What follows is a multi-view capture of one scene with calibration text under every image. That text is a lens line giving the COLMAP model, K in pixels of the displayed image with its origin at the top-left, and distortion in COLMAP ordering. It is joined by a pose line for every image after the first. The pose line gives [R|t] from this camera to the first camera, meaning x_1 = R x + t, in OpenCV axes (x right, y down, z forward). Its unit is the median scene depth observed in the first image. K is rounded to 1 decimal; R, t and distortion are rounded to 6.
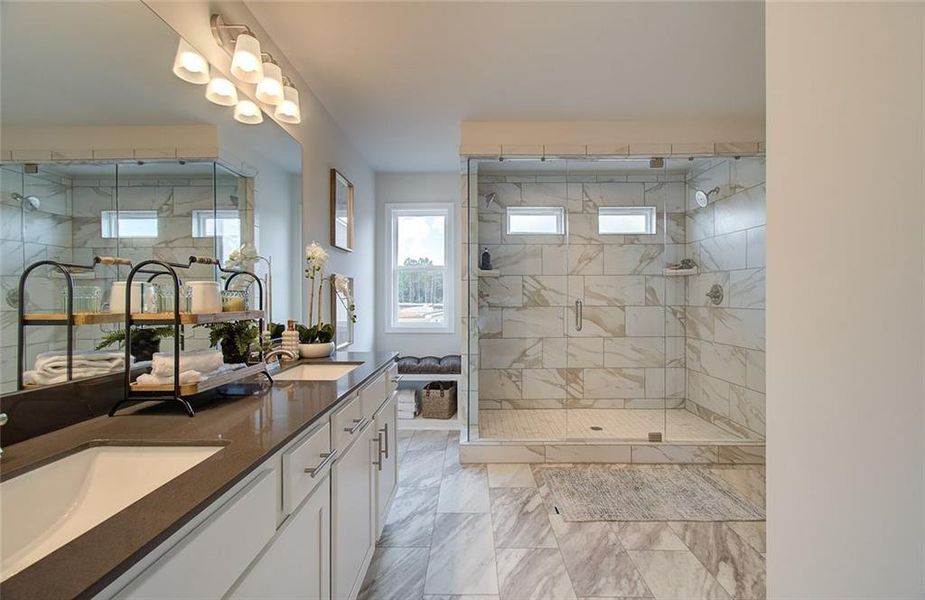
lens RADIAL K [[404.1, 0, 462.0], [0, 404.1, 307.1], [0, 0, 1]] dist [-0.001843, 0.007131]
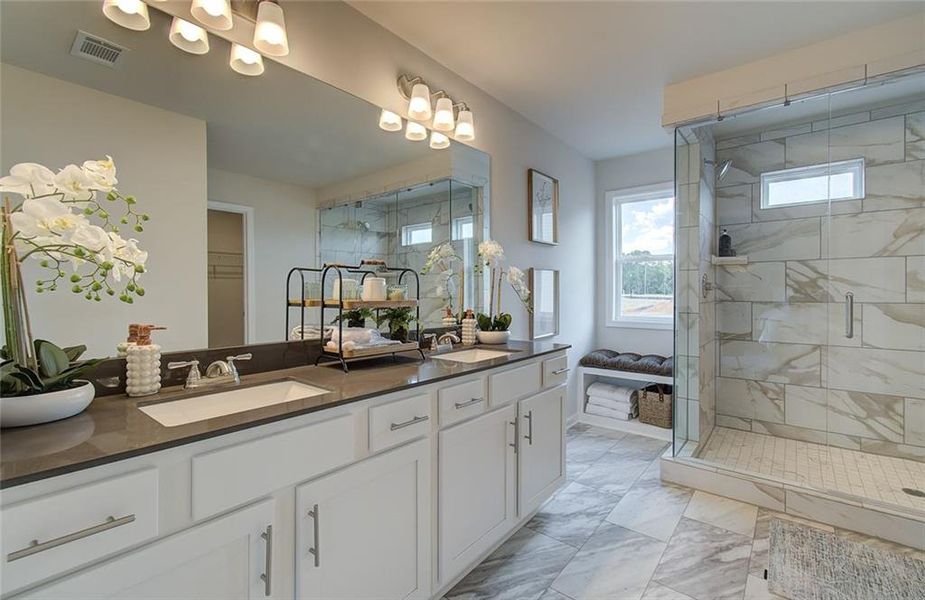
lens RADIAL K [[403.4, 0, 457.2], [0, 403.4, 298.2], [0, 0, 1]] dist [-0.003341, 0.006284]
pose [[0.785428, 0.016374, -0.618736, 0.183974], [-0.016293, 0.999851, 0.005778, -0.002986], [0.618739, 0.005543, 0.785577, 0.041649]]
